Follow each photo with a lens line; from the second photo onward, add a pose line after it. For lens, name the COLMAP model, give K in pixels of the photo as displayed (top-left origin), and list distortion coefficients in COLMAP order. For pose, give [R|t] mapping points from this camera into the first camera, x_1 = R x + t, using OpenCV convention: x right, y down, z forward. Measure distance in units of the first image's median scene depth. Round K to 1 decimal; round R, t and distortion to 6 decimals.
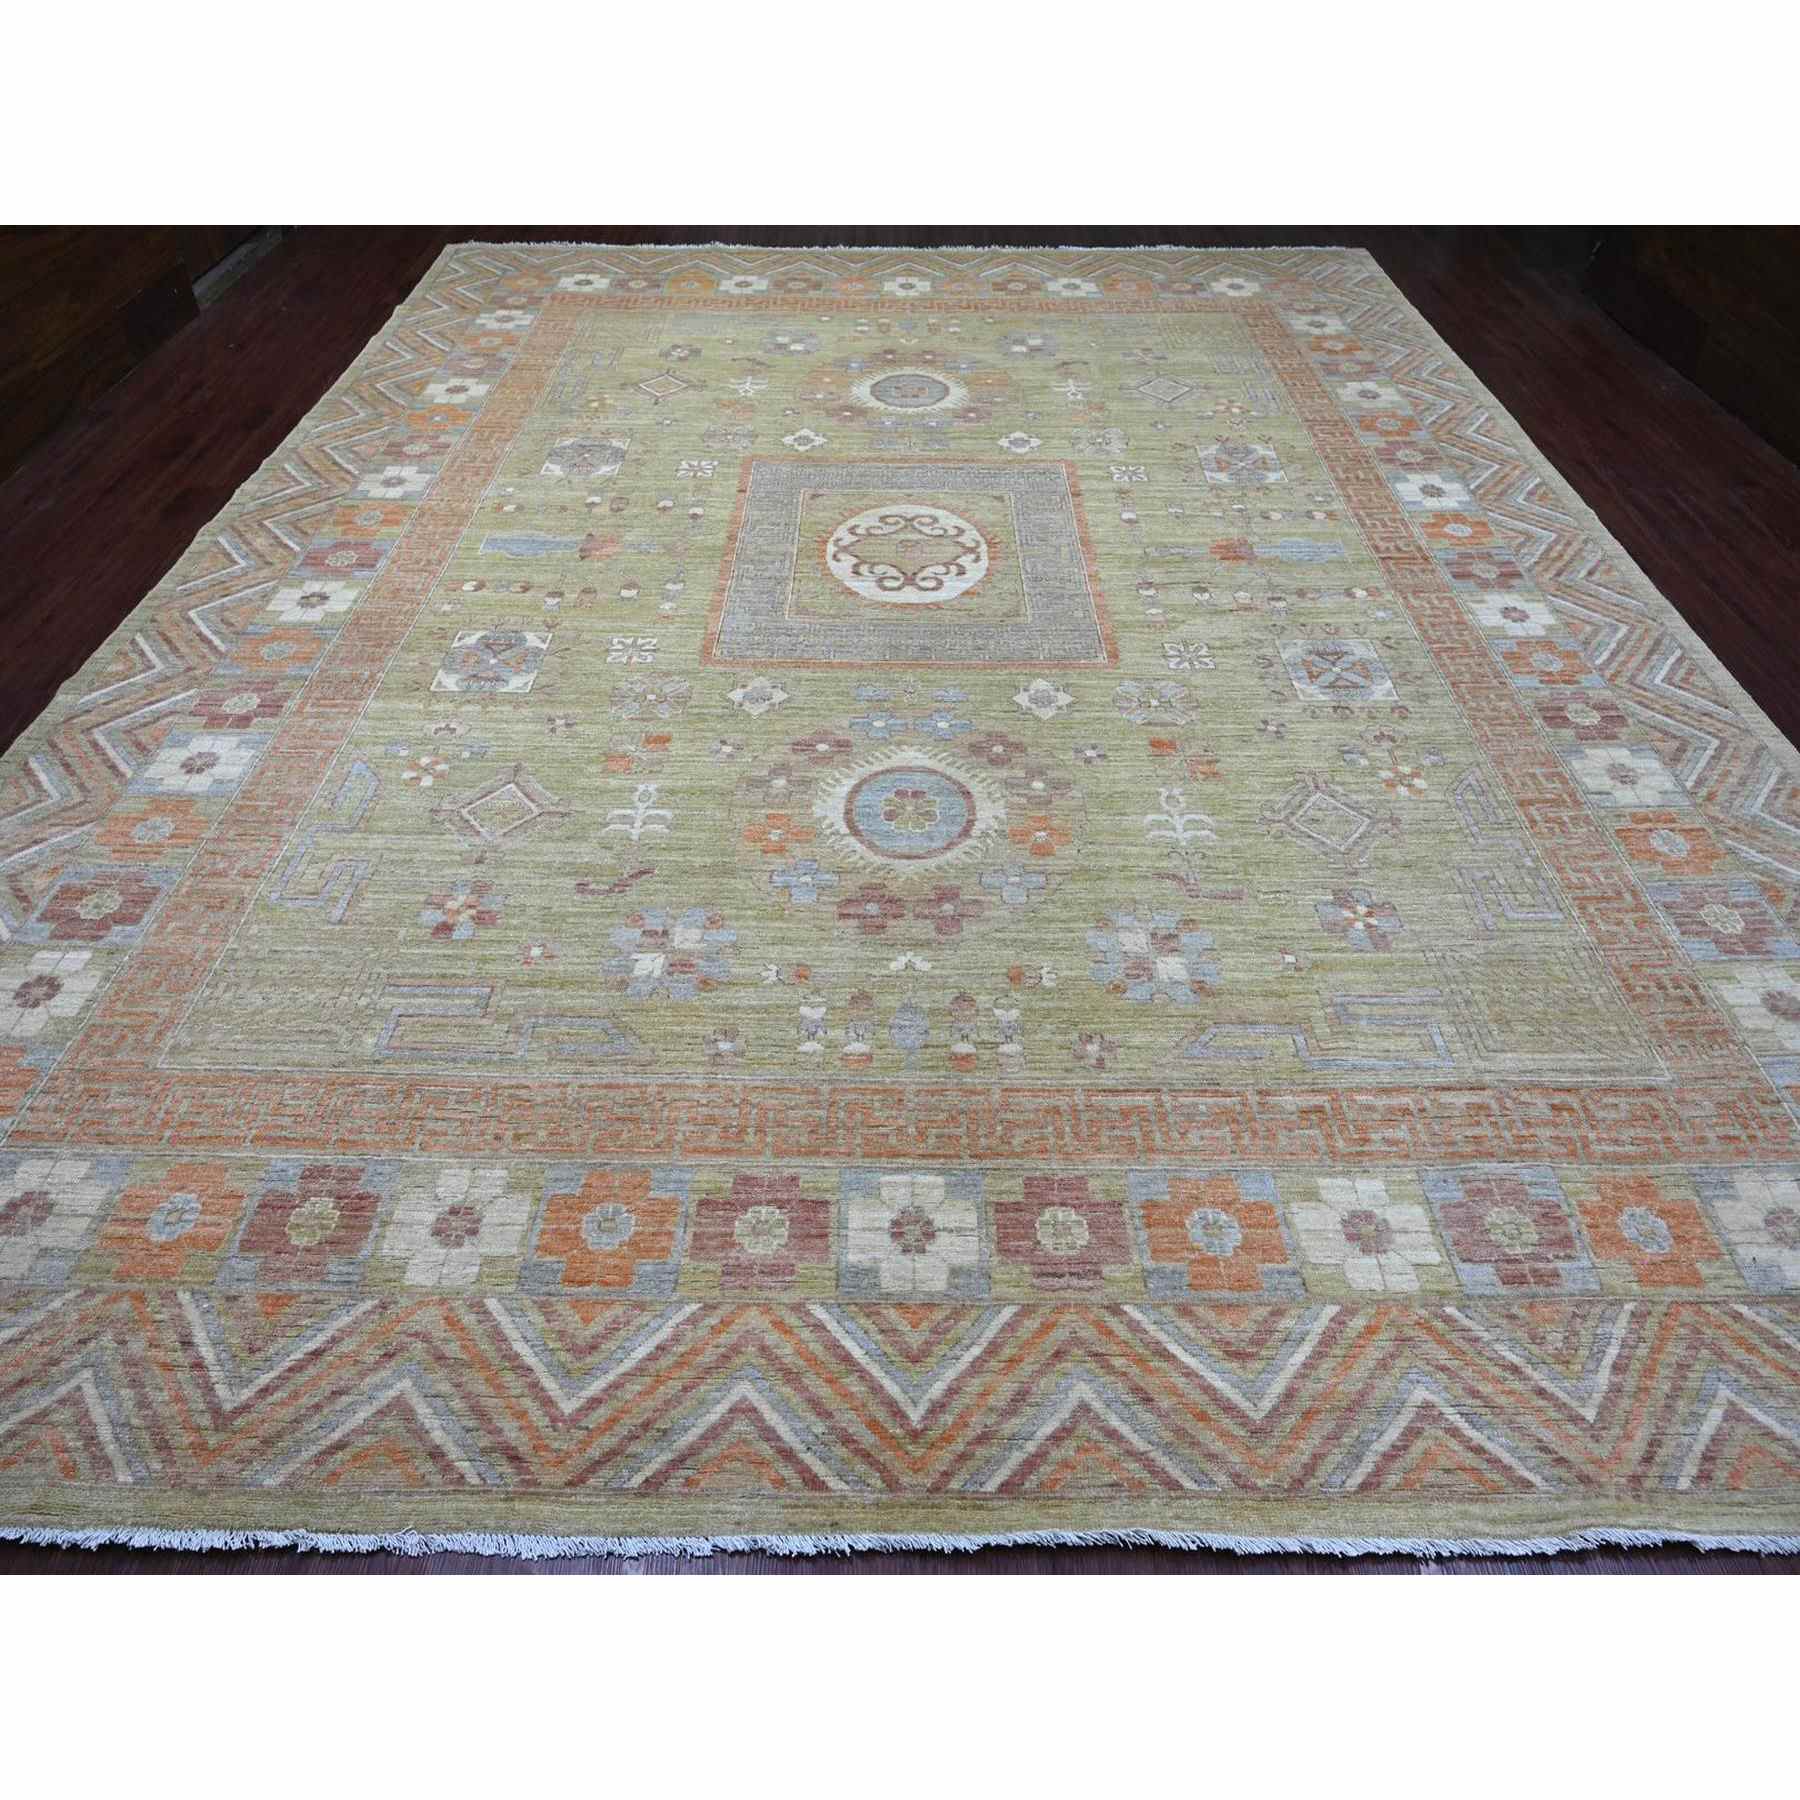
lens RADIAL K [[1115.2, 0, 900.0], [0, 1115.2, 900.0], [0, 0, 1]] dist [-0.009138, 0.001830]
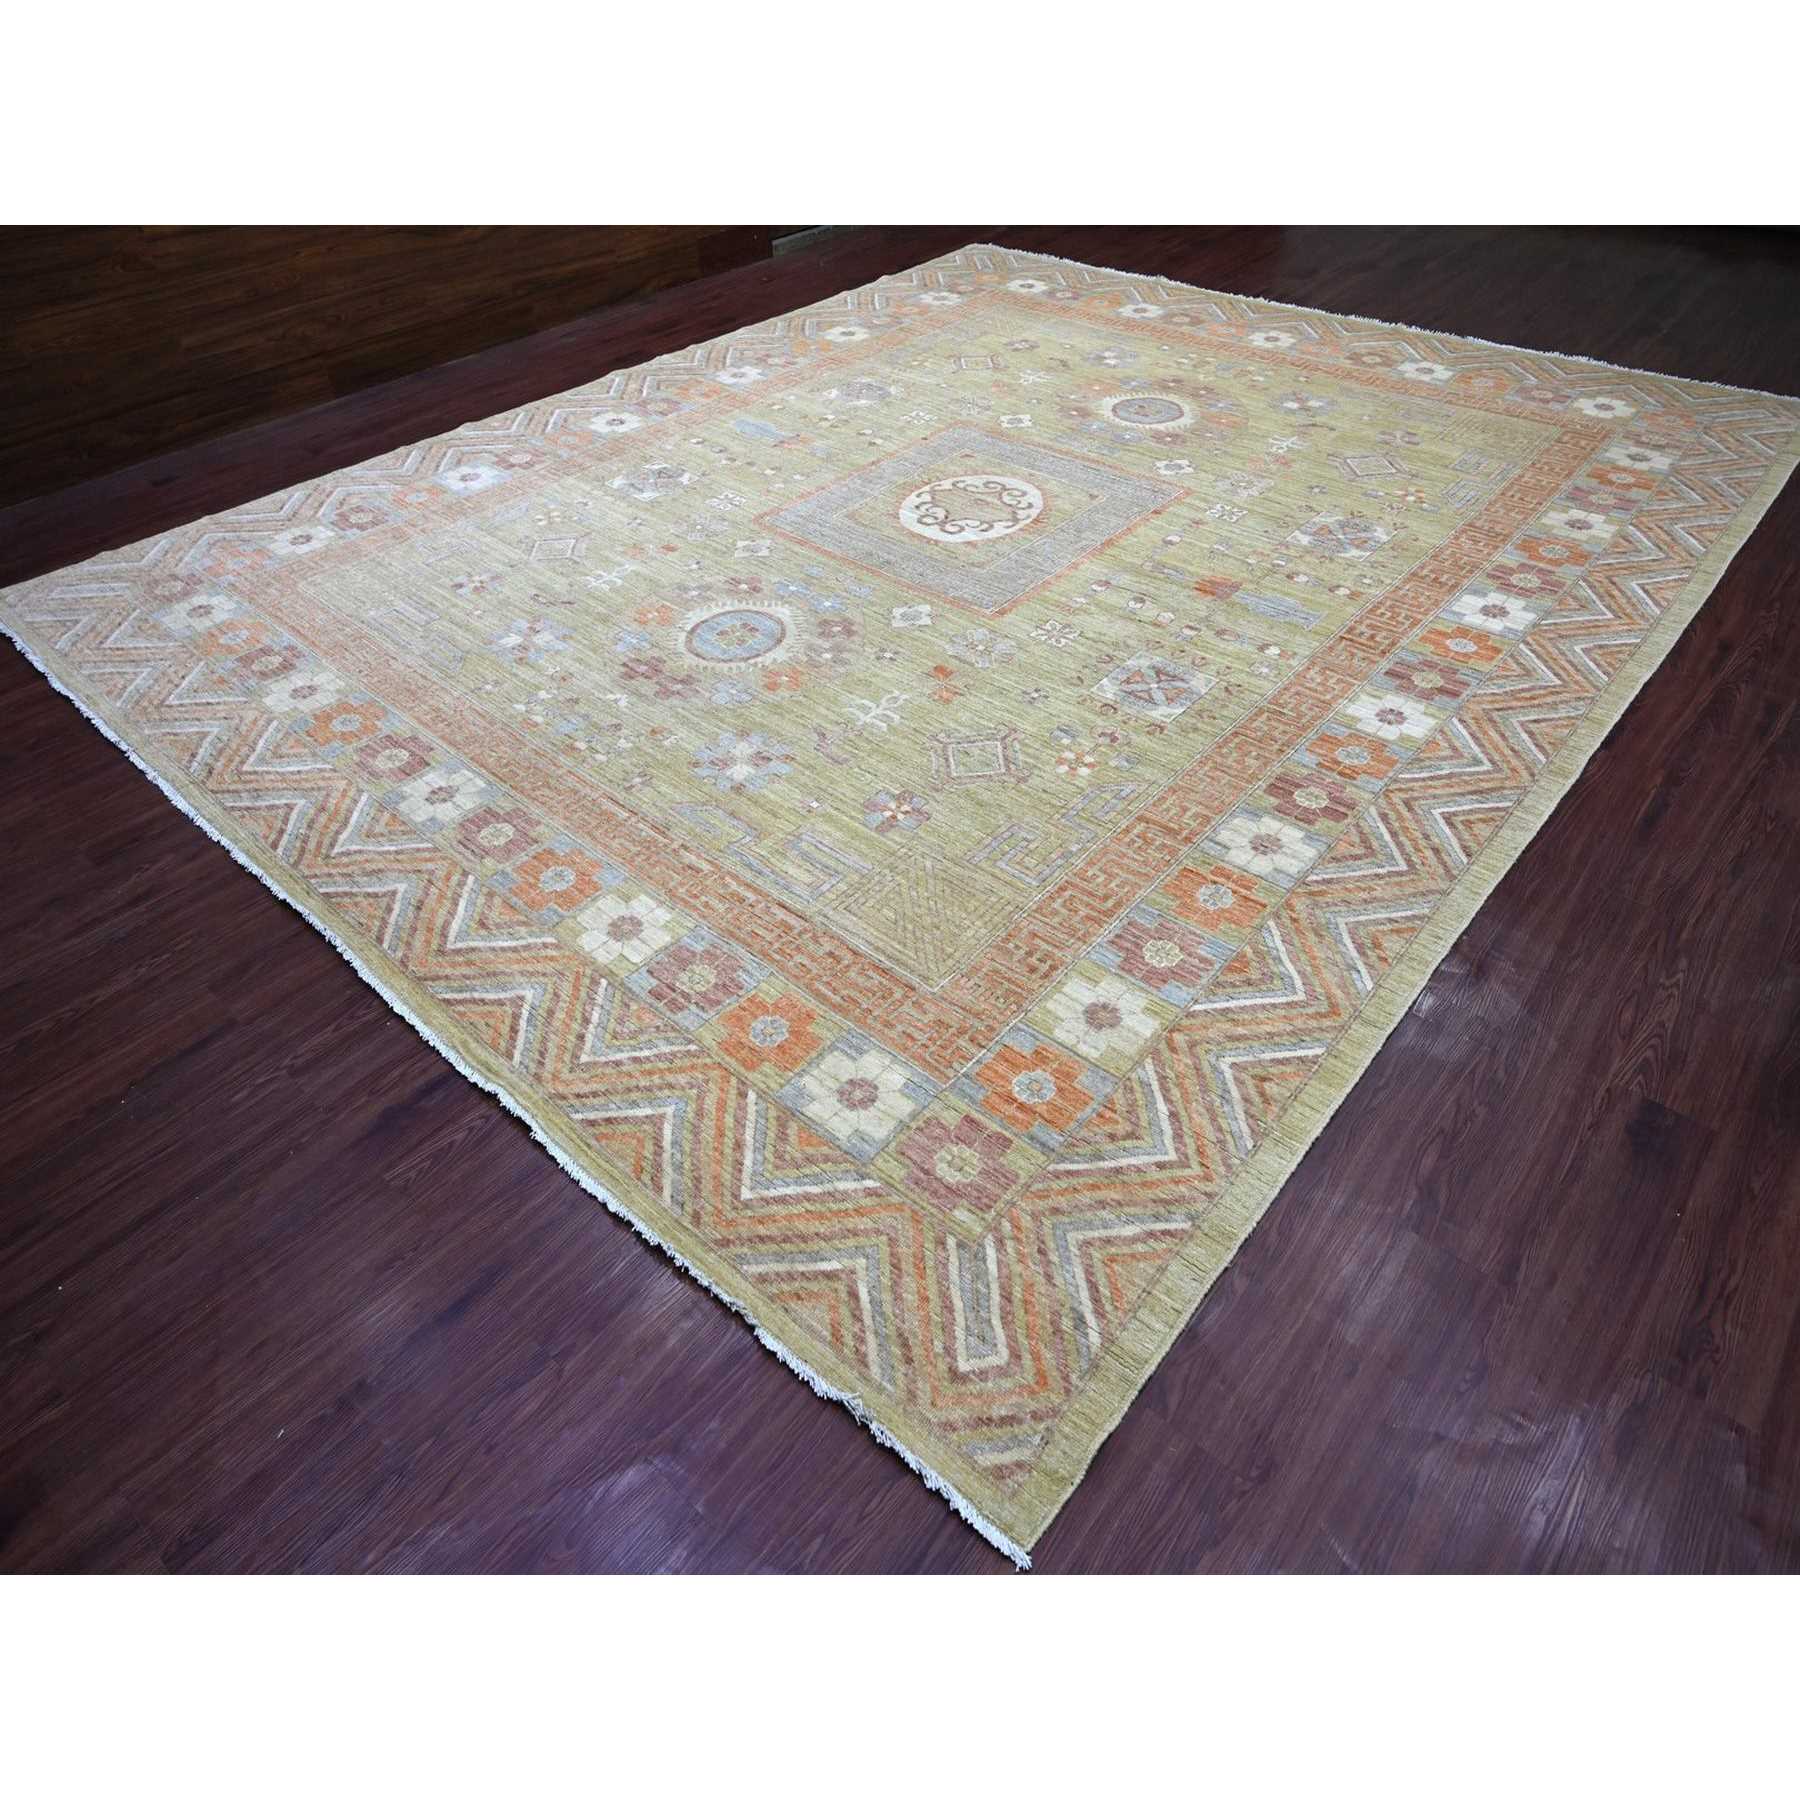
lens RADIAL K [[1115.2, 0, 900.0], [0, 1115.2, 900.0], [0, 0, 1]] dist [-0.009138, 0.001830]
pose [[0.747849, 0.437327, -0.499467, 0.879629], [-0.457704, 0.884615, 0.089239, -0.006912], [0.480862, 0.161871, 0.861725, -0.017650]]
